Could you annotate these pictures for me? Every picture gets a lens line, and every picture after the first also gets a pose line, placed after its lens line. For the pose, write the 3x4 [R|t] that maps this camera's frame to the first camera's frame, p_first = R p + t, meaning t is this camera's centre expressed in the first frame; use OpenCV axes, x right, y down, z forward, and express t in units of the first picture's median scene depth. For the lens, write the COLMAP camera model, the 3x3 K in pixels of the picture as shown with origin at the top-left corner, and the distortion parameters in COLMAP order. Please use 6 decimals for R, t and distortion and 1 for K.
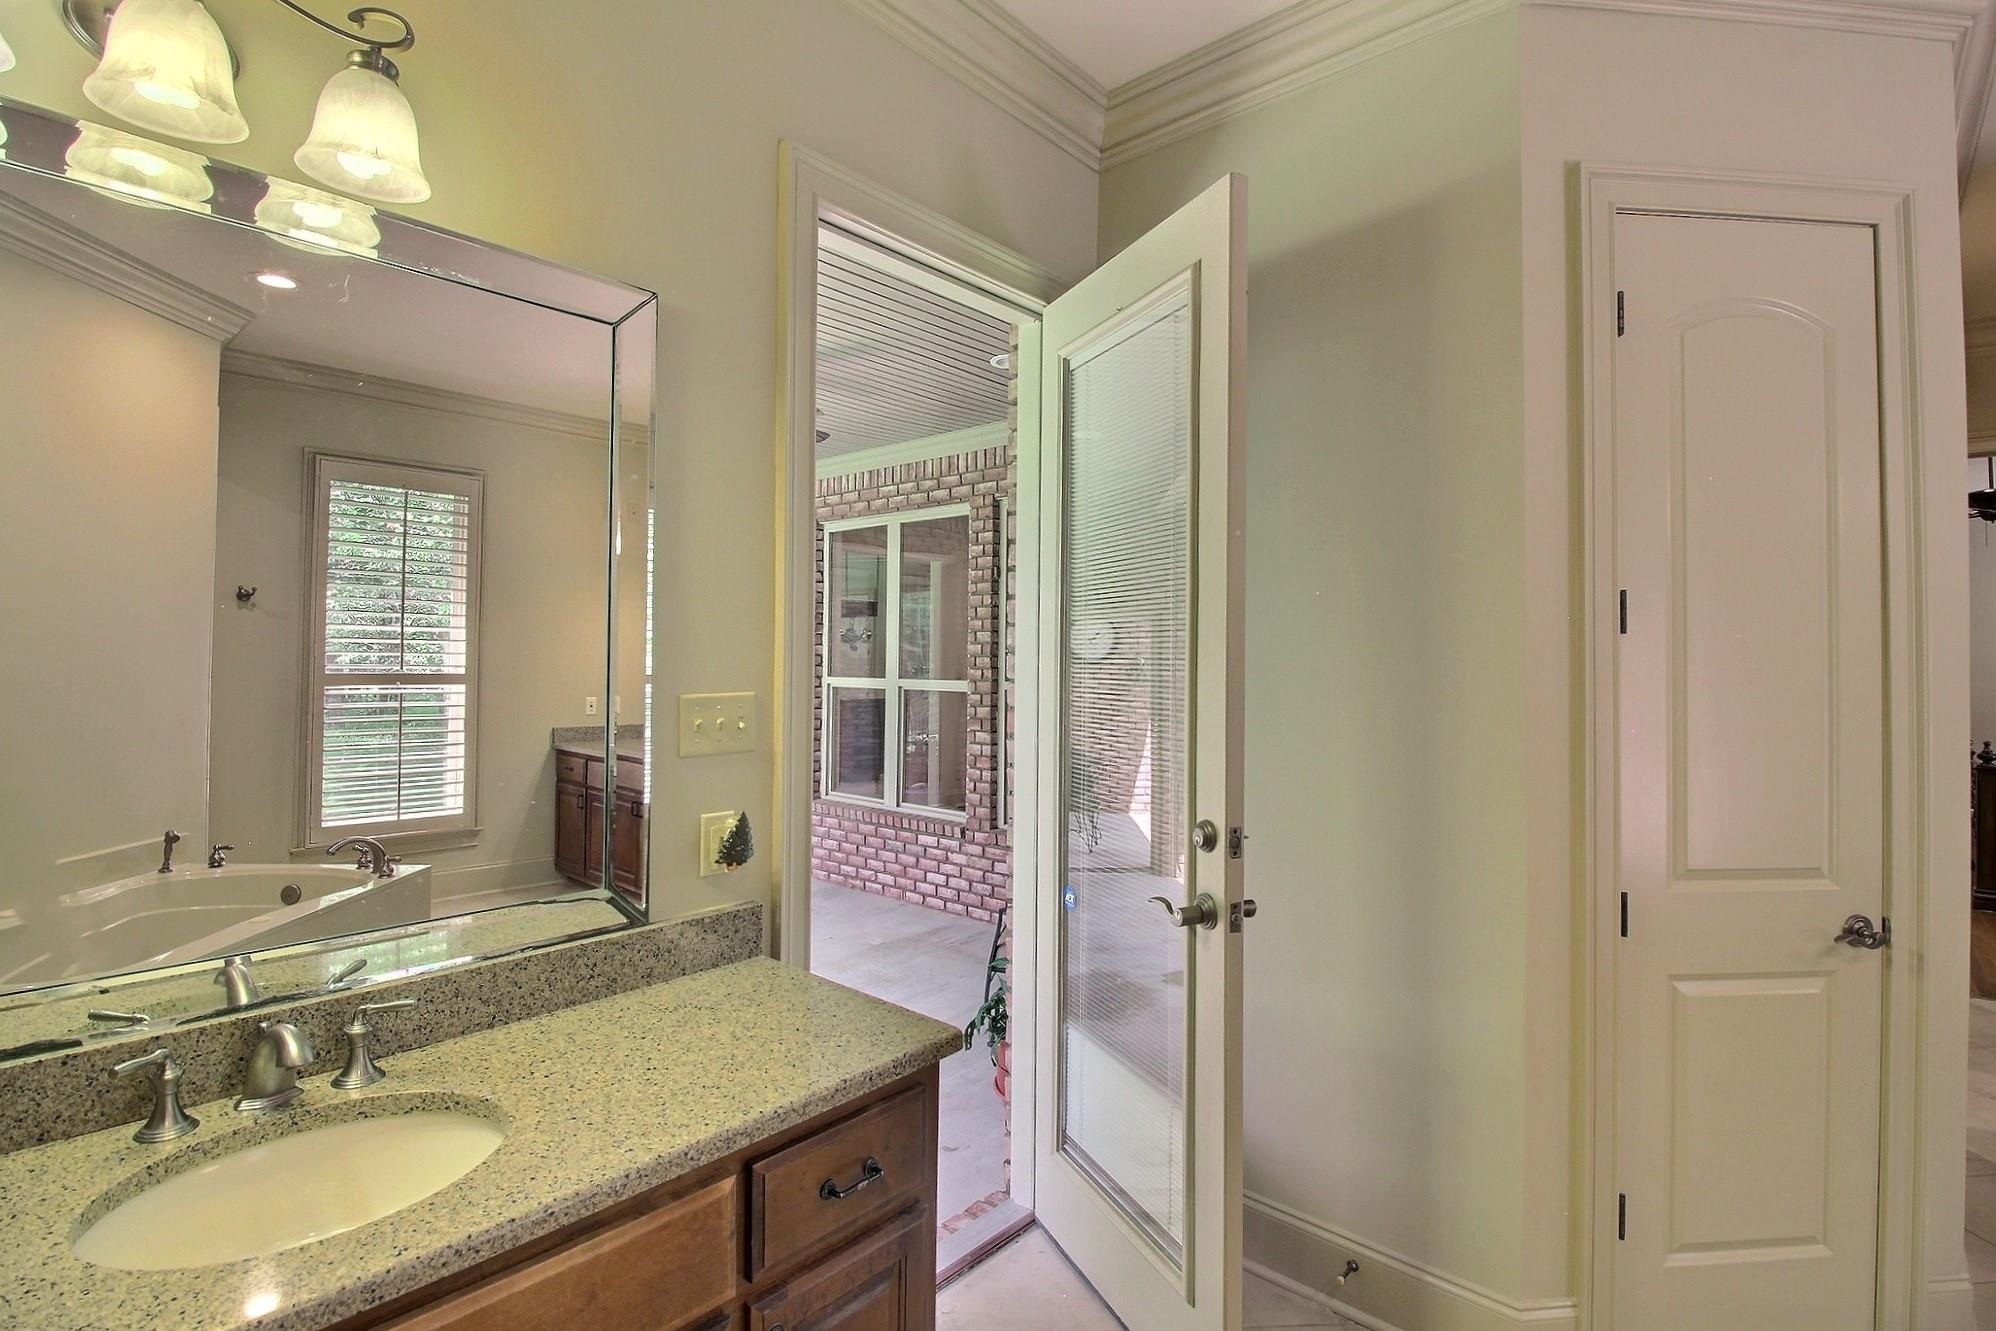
lens RADIAL K [[960.5, 0, 997.4], [0, 960.5, 648.1], [0, 0, 1]] dist [-0.014823, -0.001645]
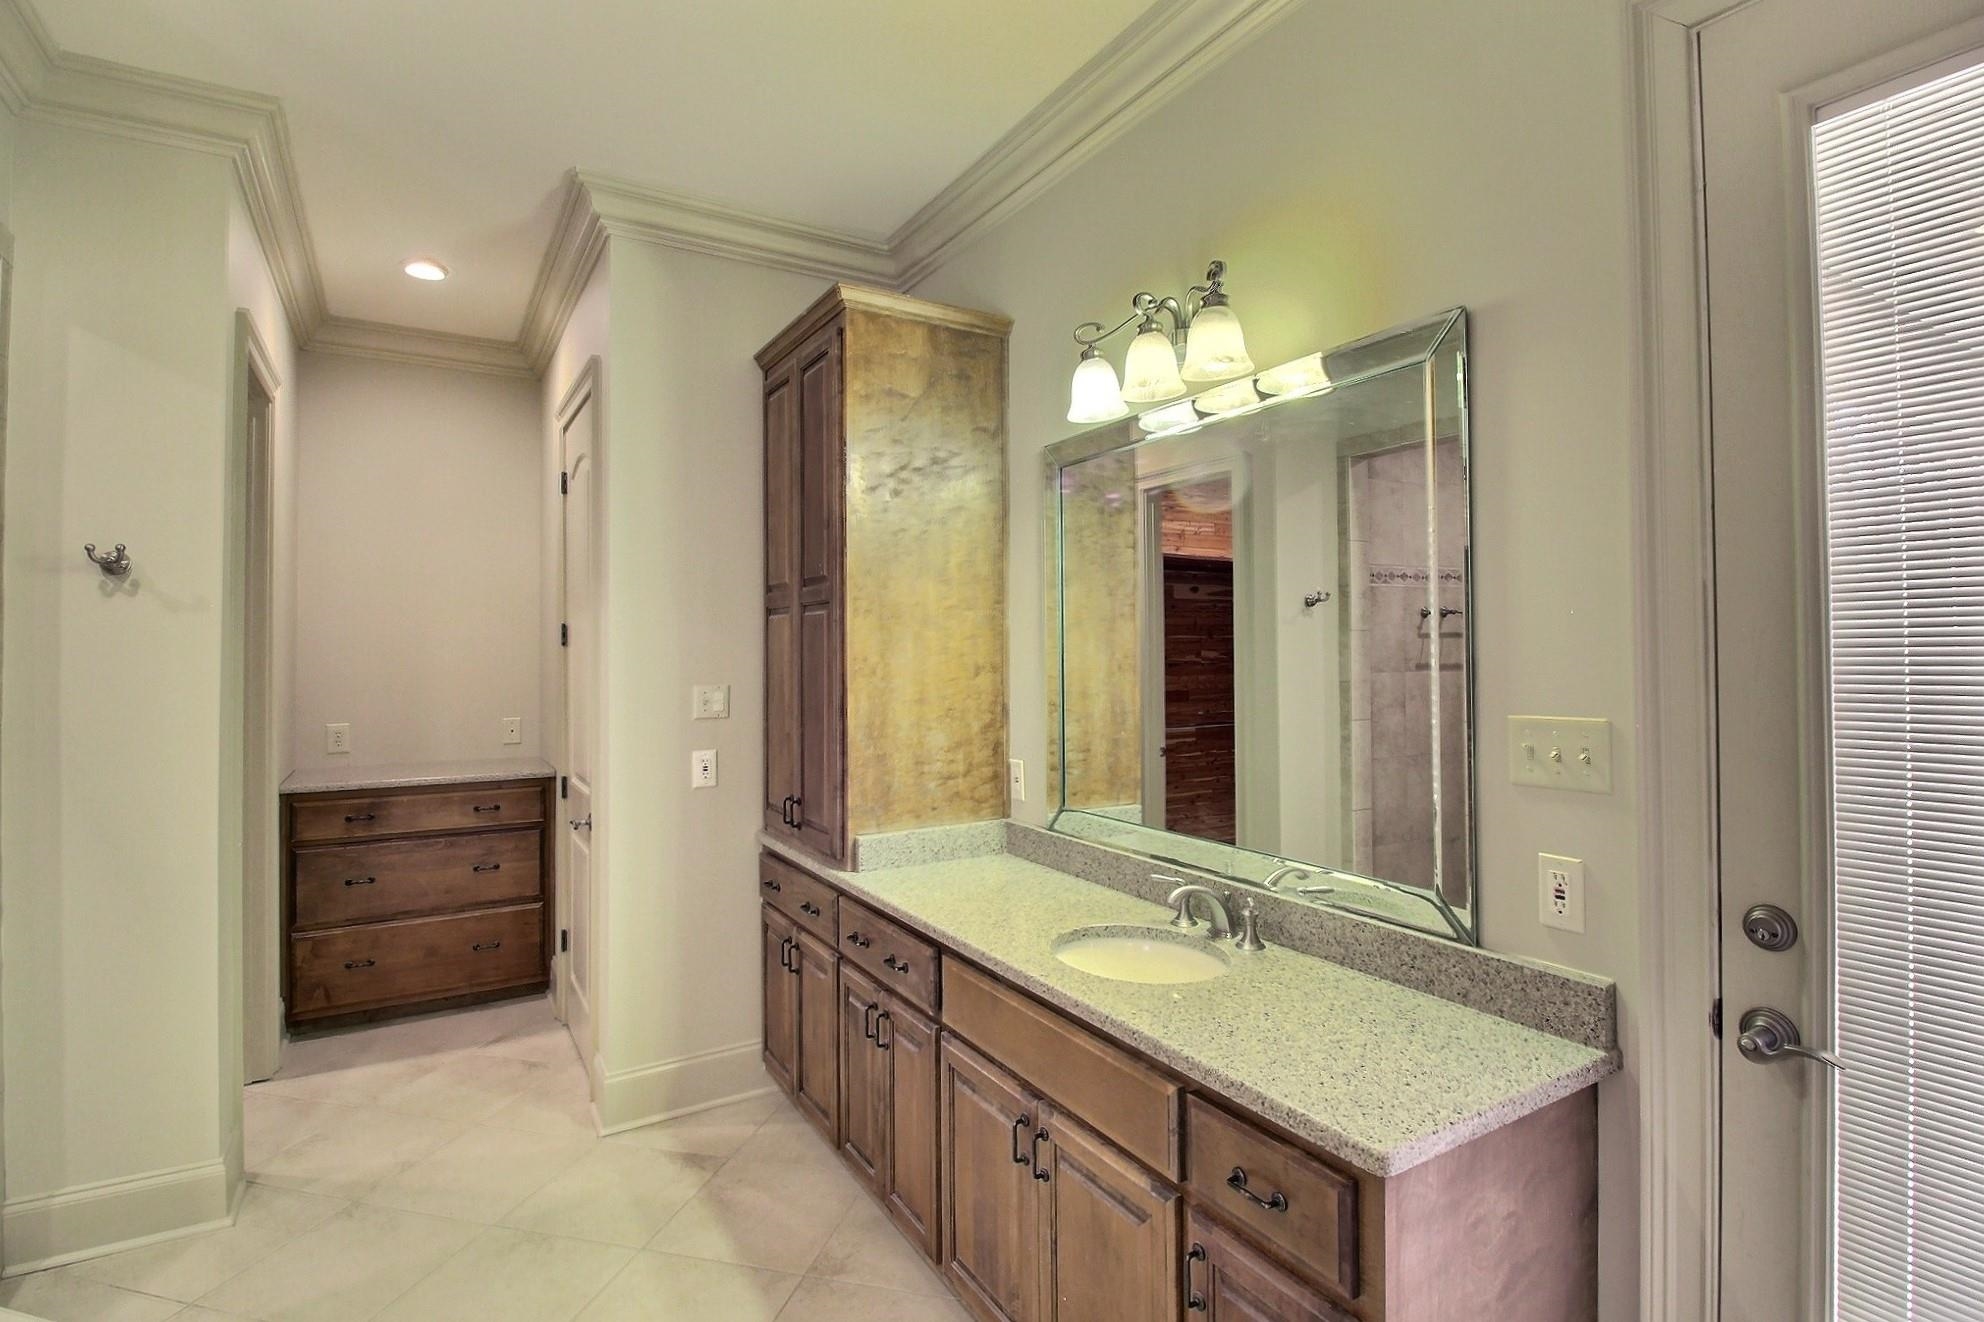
lens RADIAL K [[954.7, 0, 993.8], [0, 954.7, 655.5], [0, 0, 1]] dist [-0.014823, -0.001645]
pose [[-0.300534, -0.003048, -0.953766, 0.720037], [0.016065, 0.999837, -0.008258, -0.009982], [0.953636, -0.017804, -0.300436, 0.834167]]
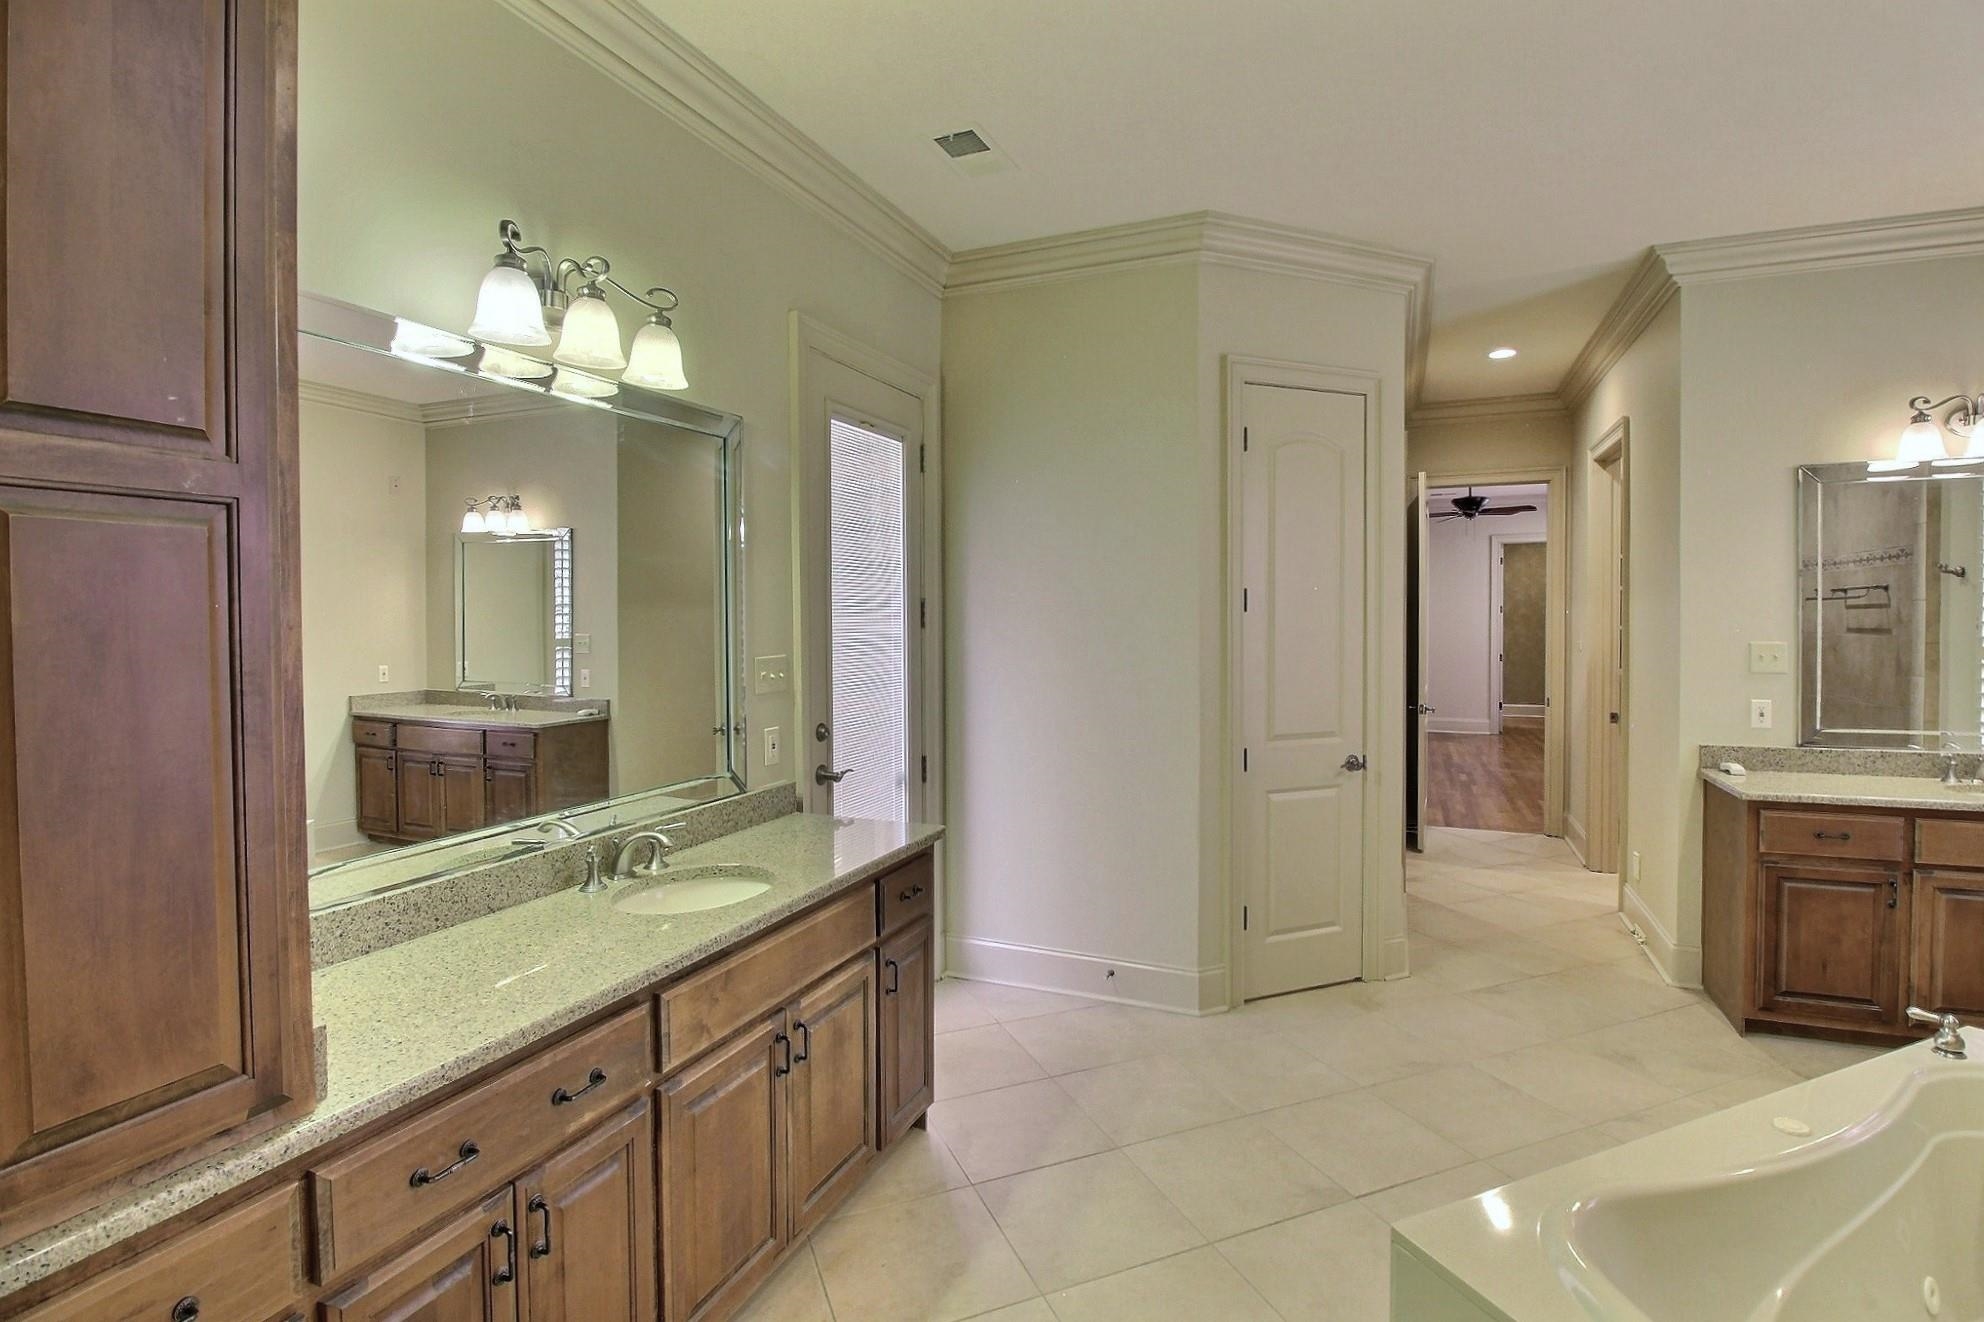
lens RADIAL K [[954.7, 0, 994.3], [0, 954.7, 648.6], [0, 0, 1]] dist [-0.014823, -0.001645]
pose [[0.949824, -0.023442, 0.311904, -0.474087], [0.008420, 0.998742, 0.049425, -0.047360], [-0.312671, -0.044319, 0.948827, -0.743020]]
